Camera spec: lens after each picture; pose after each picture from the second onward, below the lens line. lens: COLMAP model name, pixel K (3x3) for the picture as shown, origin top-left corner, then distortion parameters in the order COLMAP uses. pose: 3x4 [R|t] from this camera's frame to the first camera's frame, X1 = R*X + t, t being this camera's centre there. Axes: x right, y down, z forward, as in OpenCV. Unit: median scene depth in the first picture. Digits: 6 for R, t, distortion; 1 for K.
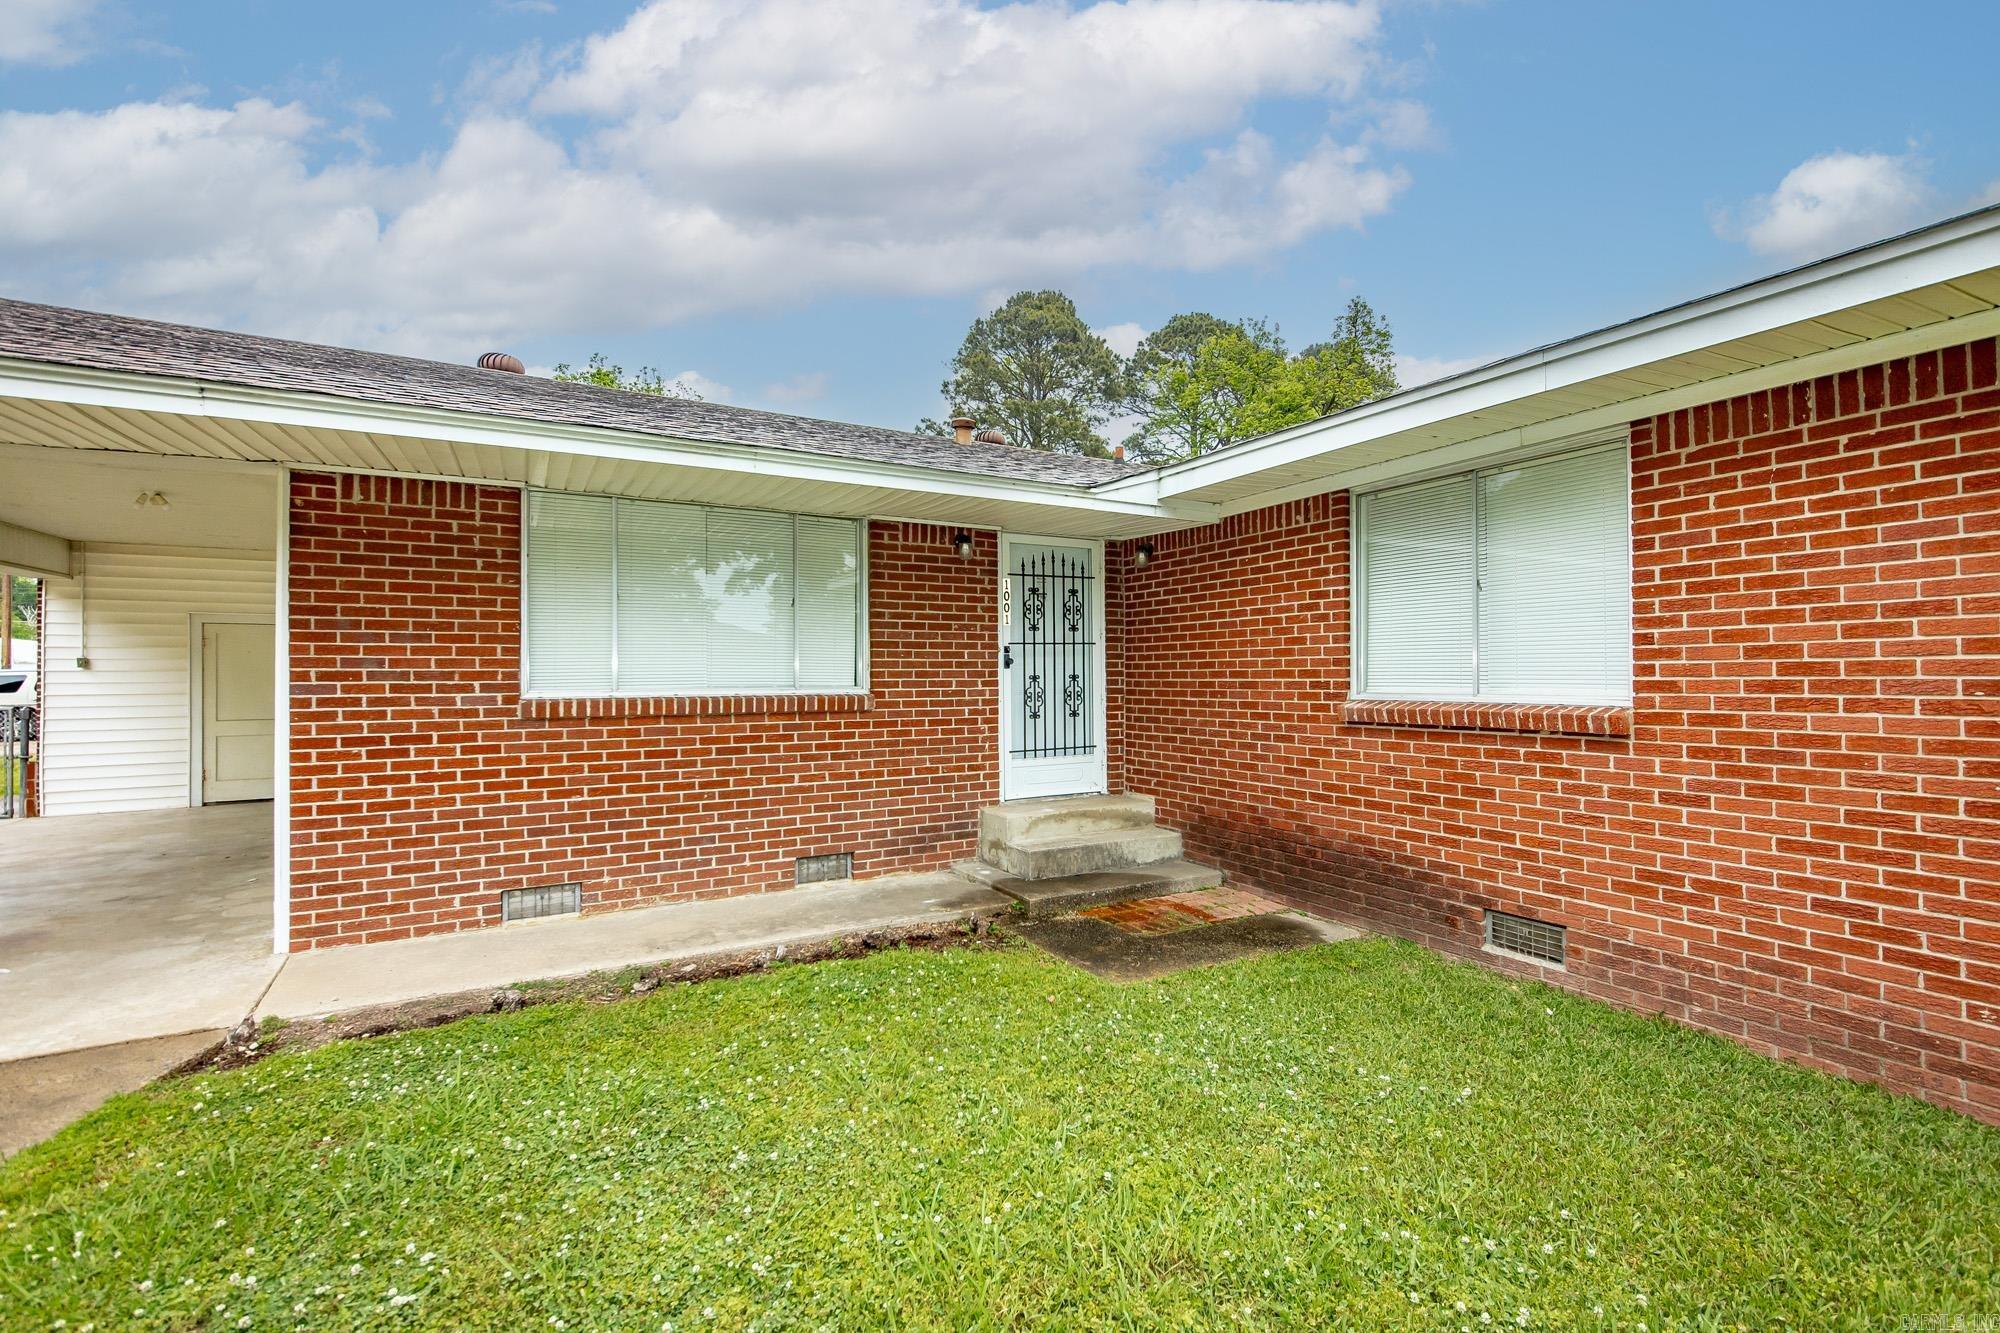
lens RADIAL K [[878.1, 0, 1000.0], [0, 878.1, 666.5], [0, 0, 1]] dist [-0.000469, -0.000048]
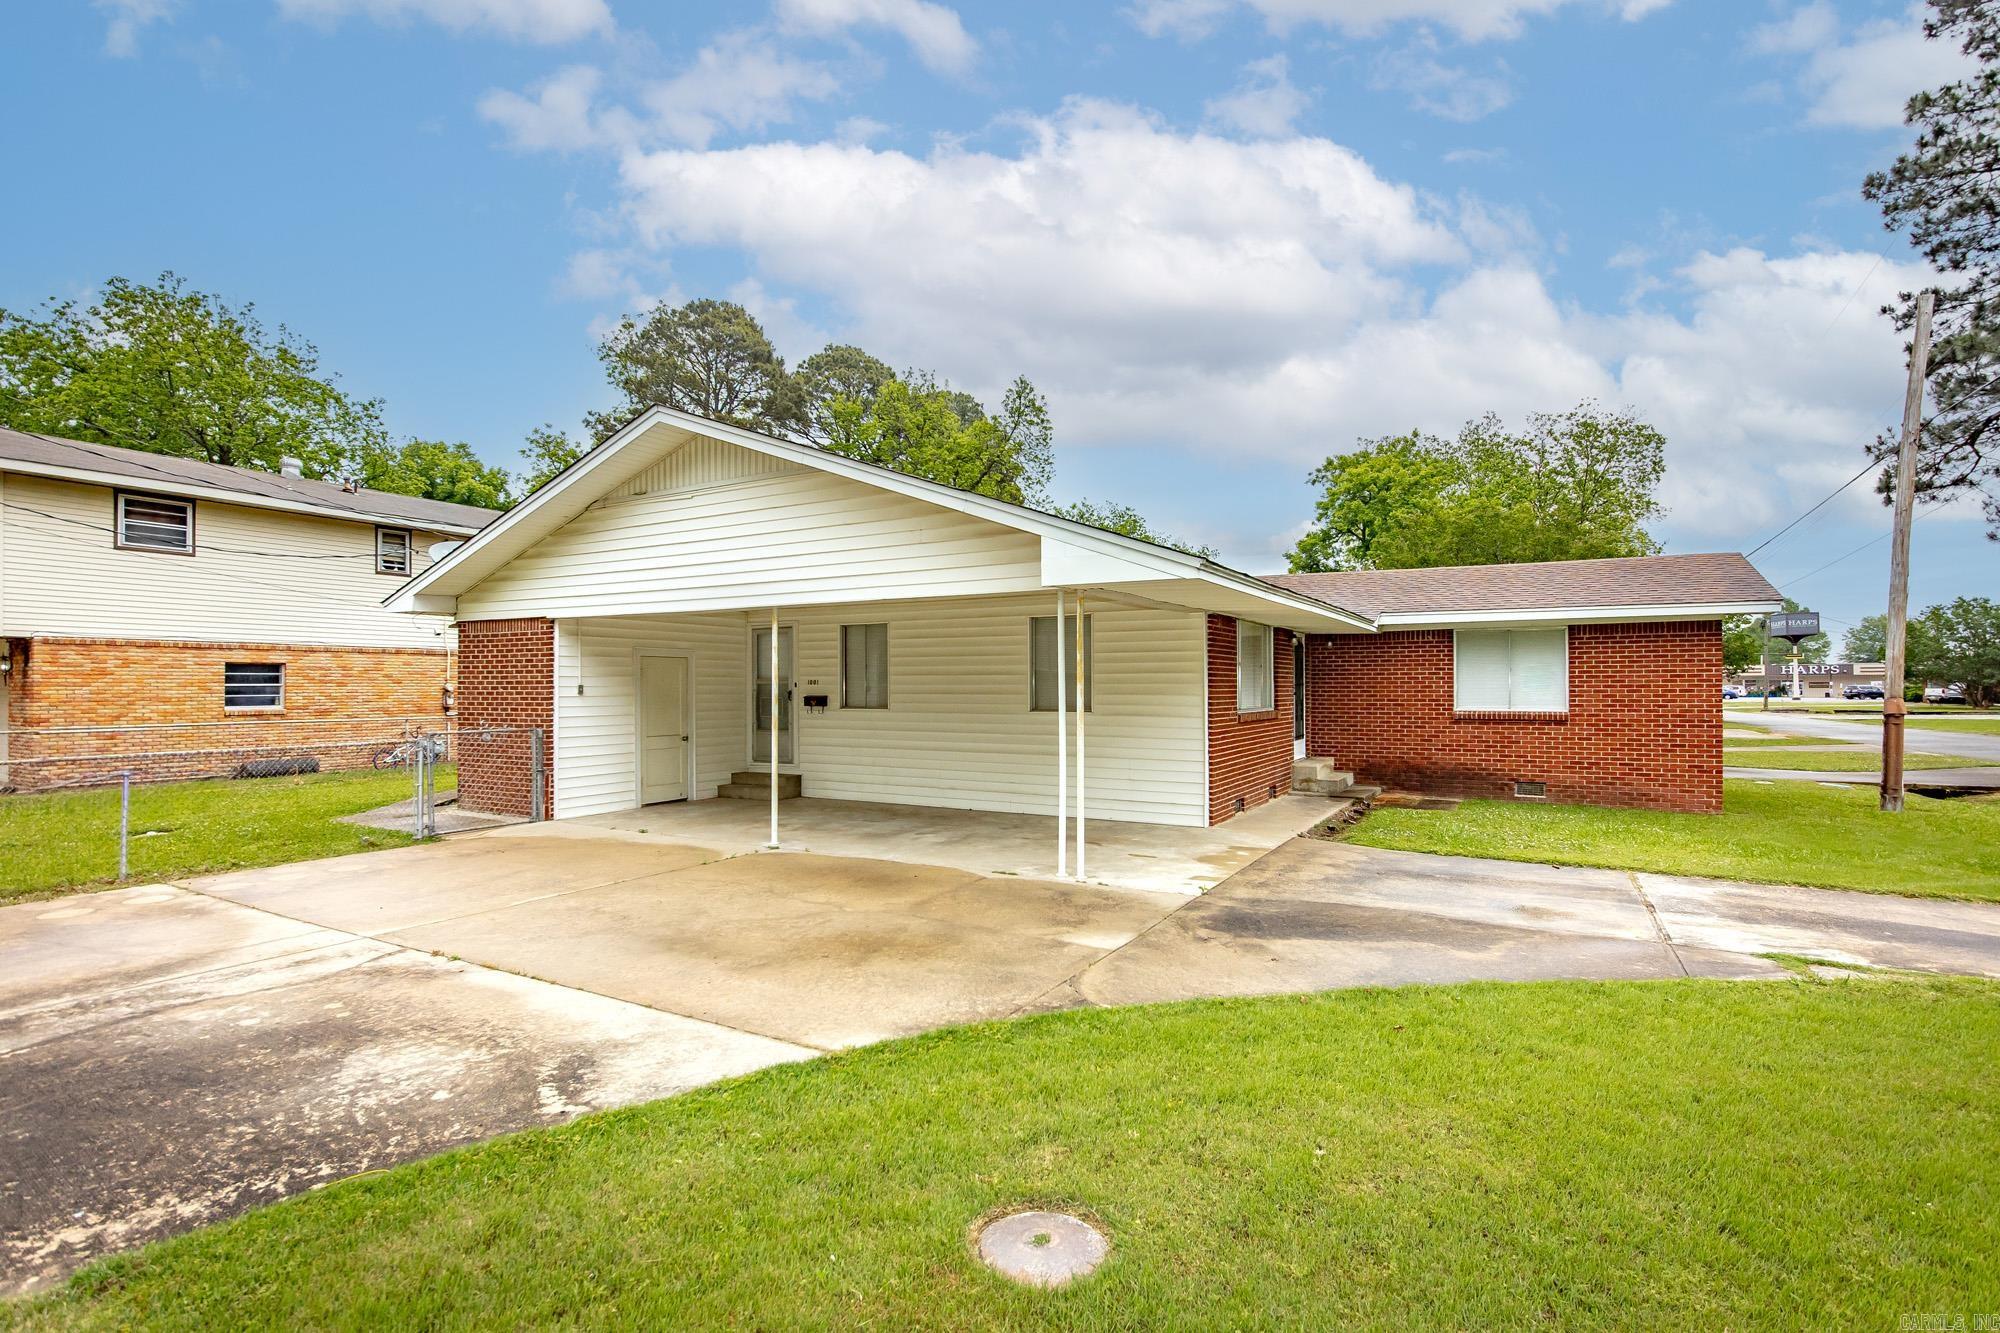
lens RADIAL K [[970.3, 0, 1002.0], [0, 970.3, 694.9], [0, 0, 1]] dist [0.000505, 0.000032]
pose [[0.838308, 0.000077, 0.545197, -2.222530], [-0.009462, 0.999851, 0.014407, -0.036189], [-0.545115, -0.017236, 0.838184, -0.645004]]
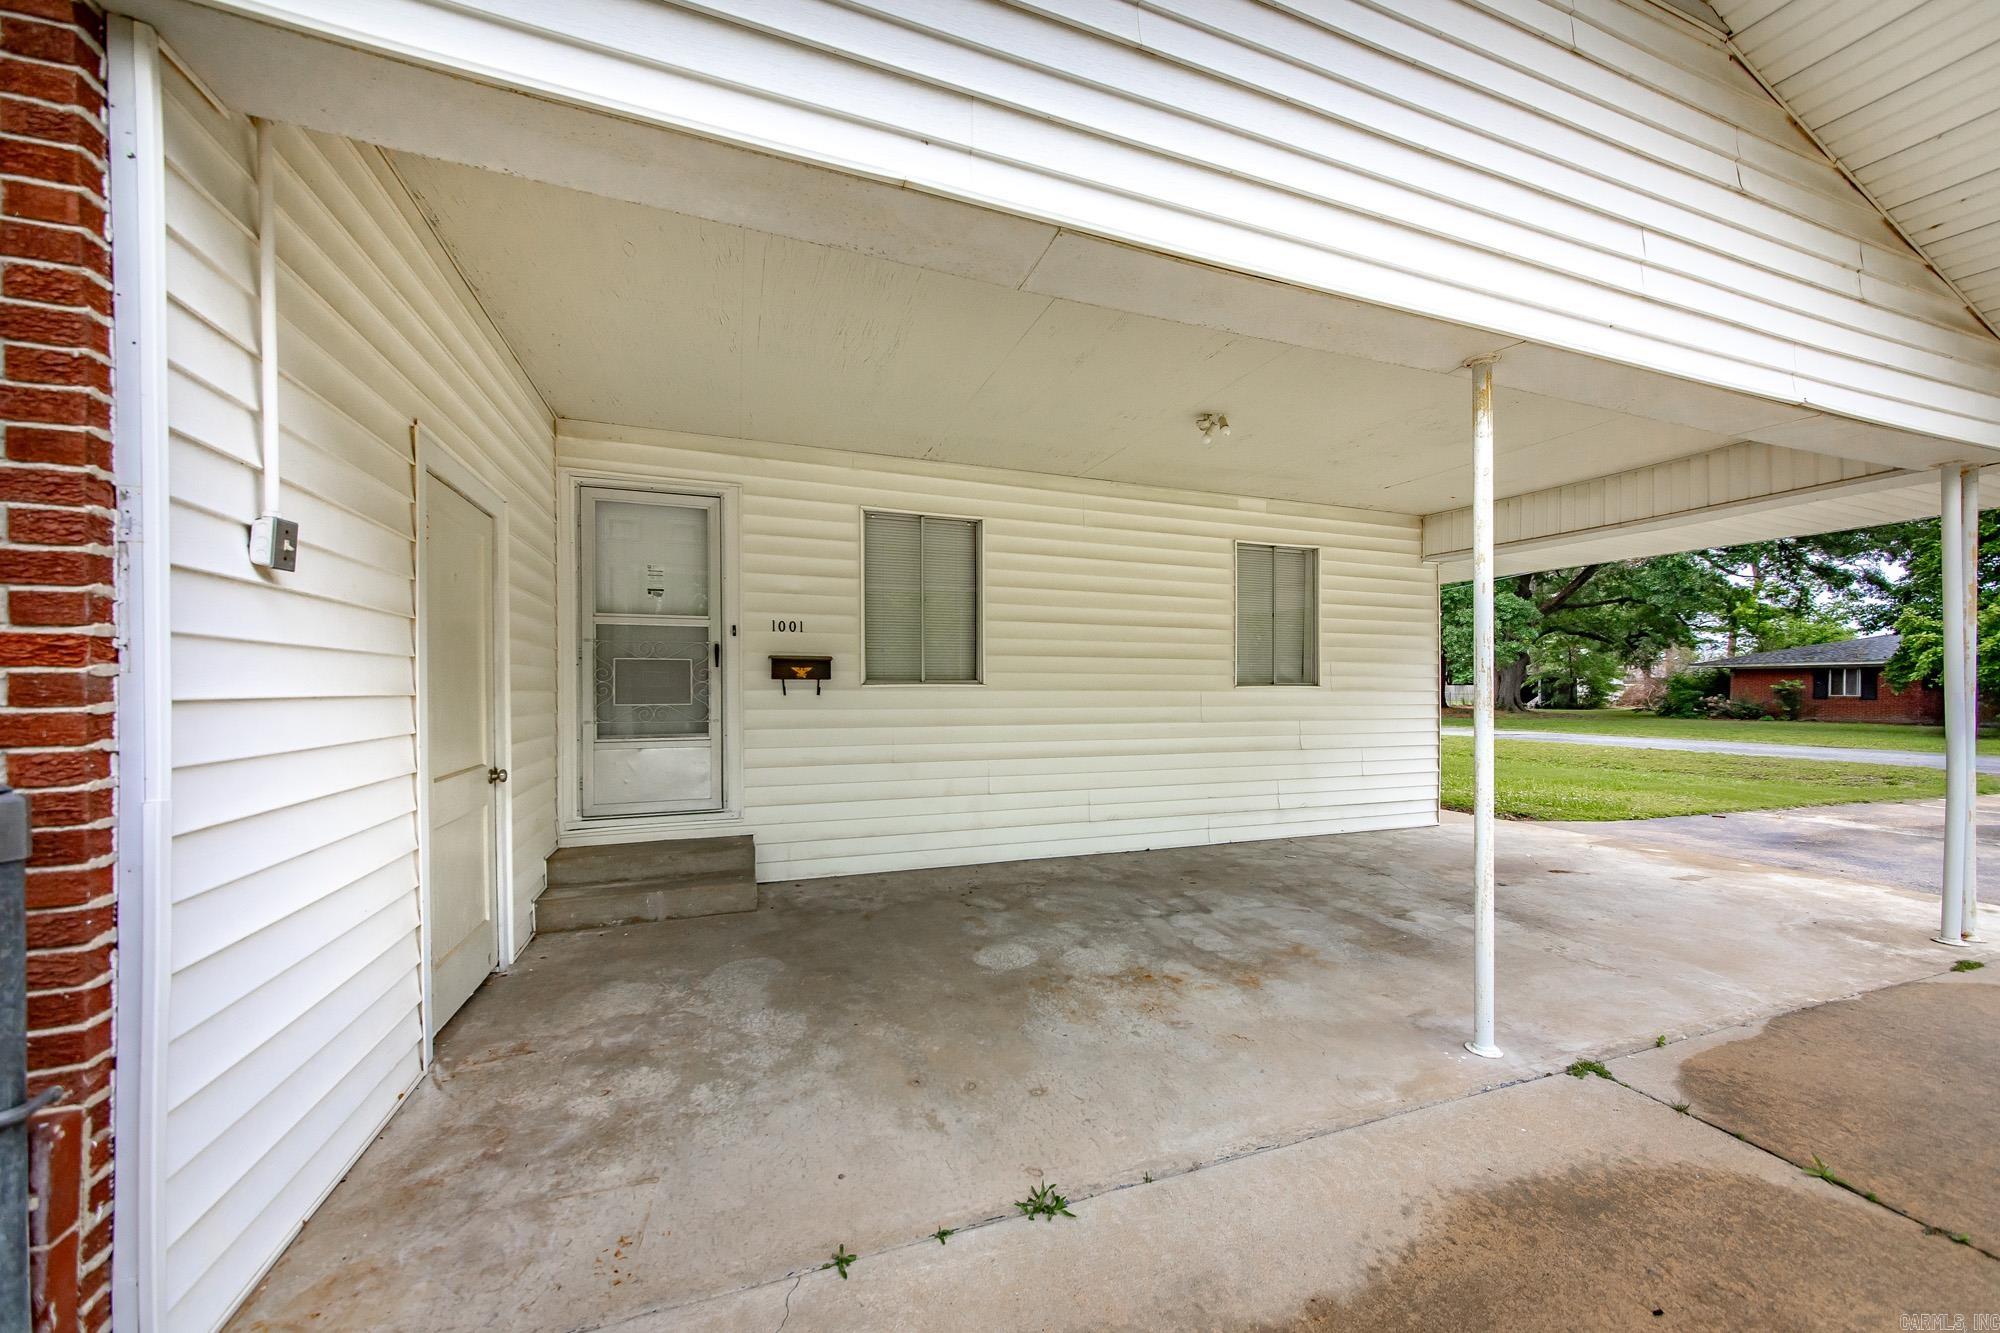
lens RADIAL K [[720.8, 0, 997.7], [0, 720.8, 689.9], [0, 0, 1]] dist [-0.000182, -0.000038]
pose [[0.120647, -0.000553, 0.992695, -2.072382], [-0.015687, 0.999874, 0.002464, 0.042054], [-0.992571, -0.015869, 0.120623, 1.414899]]
